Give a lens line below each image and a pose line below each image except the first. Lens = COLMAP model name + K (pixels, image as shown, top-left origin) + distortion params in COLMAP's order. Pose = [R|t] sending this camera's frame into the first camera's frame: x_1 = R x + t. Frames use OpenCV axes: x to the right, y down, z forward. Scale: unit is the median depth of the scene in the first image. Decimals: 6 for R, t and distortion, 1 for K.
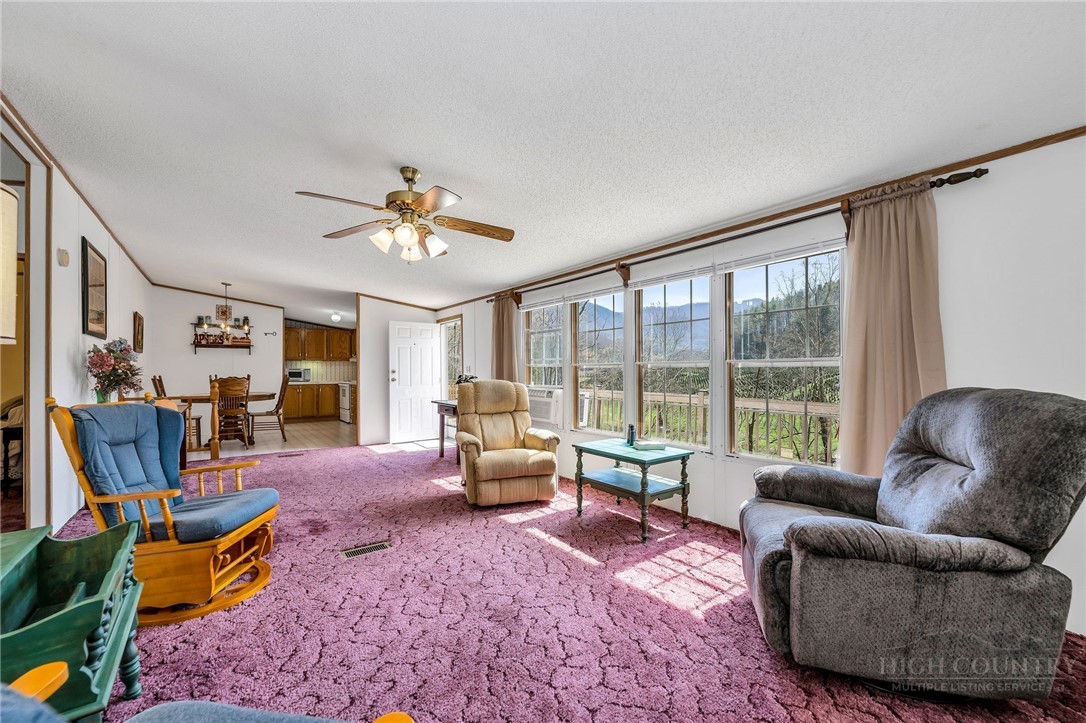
lens RADIAL K [[469.5, 0, 545.6], [0, 469.5, 368.2], [0, 0, 1]] dist [0.000243, -0.000480]
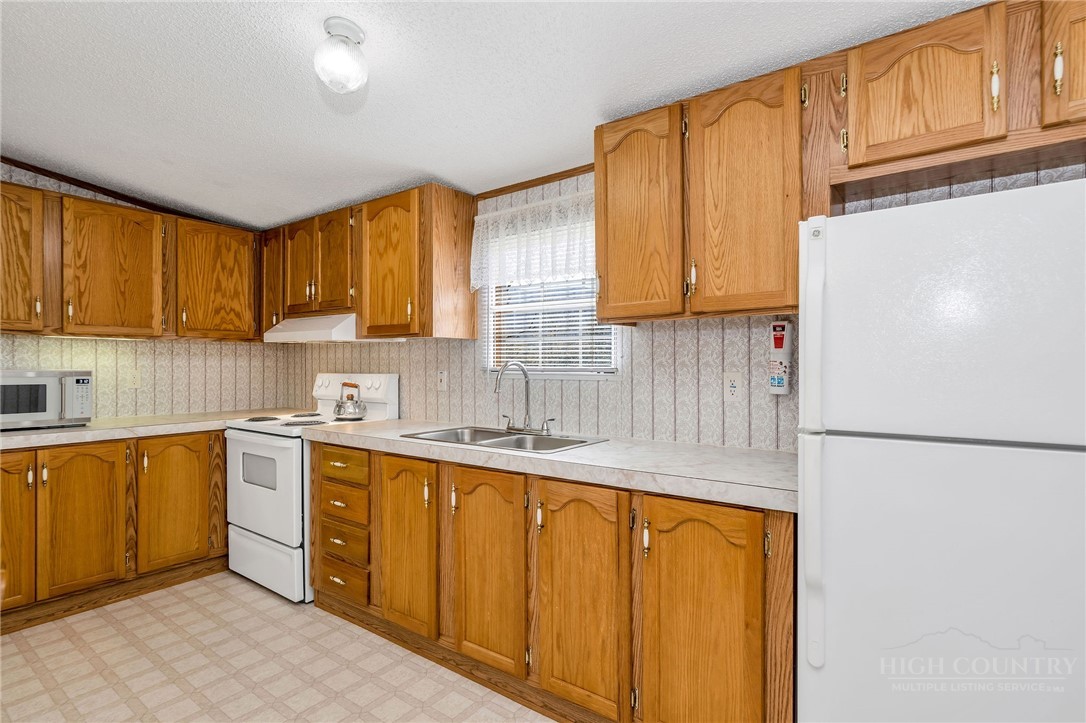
lens RADIAL K [[550.5, 0, 541.8], [0, 550.5, 359.8], [0, 0, 1]] dist [-0.003466, -0.001763]
pose [[0.955658, 0.001750, 0.294473, -0.451162], [-0.001057, 0.999996, -0.002513, -0.005218], [-0.294477, 0.002090, 0.955656, 0.825533]]
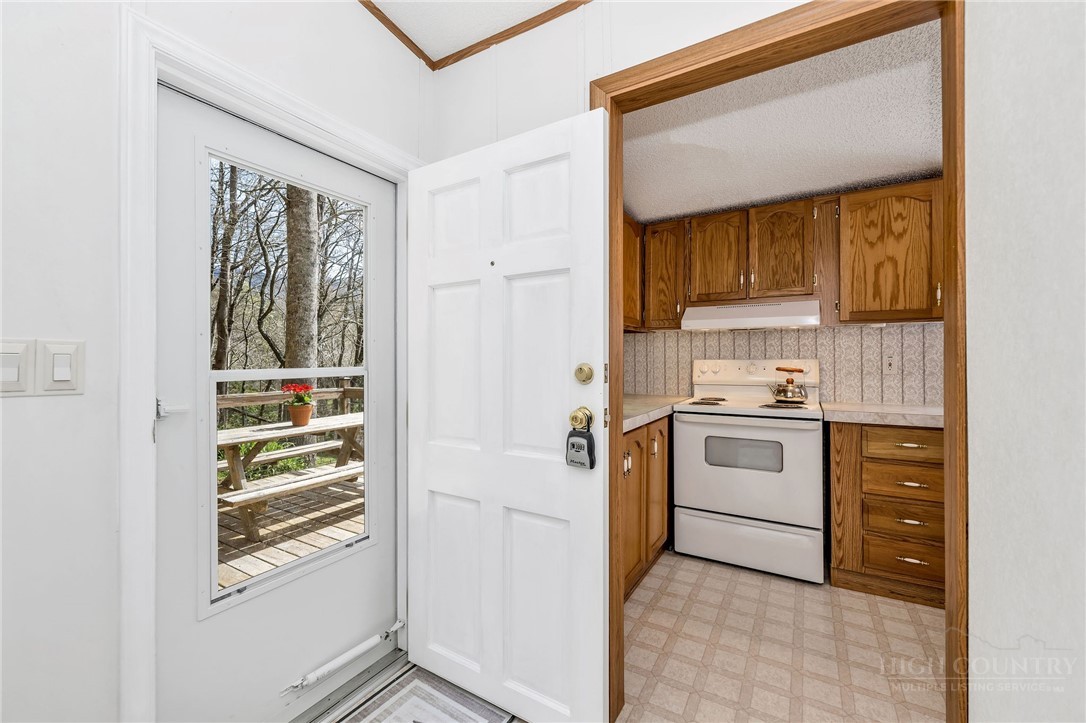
lens RADIAL K [[453.7, 0, 534.6], [0, 453.7, 350.5], [0, 0, 1]] dist [0.003336, 0.000541]
pose [[0.924323, 0.008039, 0.381526, -0.750657], [0.000309, 0.999762, -0.021815, 0.004317], [-0.381610, 0.020282, 0.924101, 0.987710]]
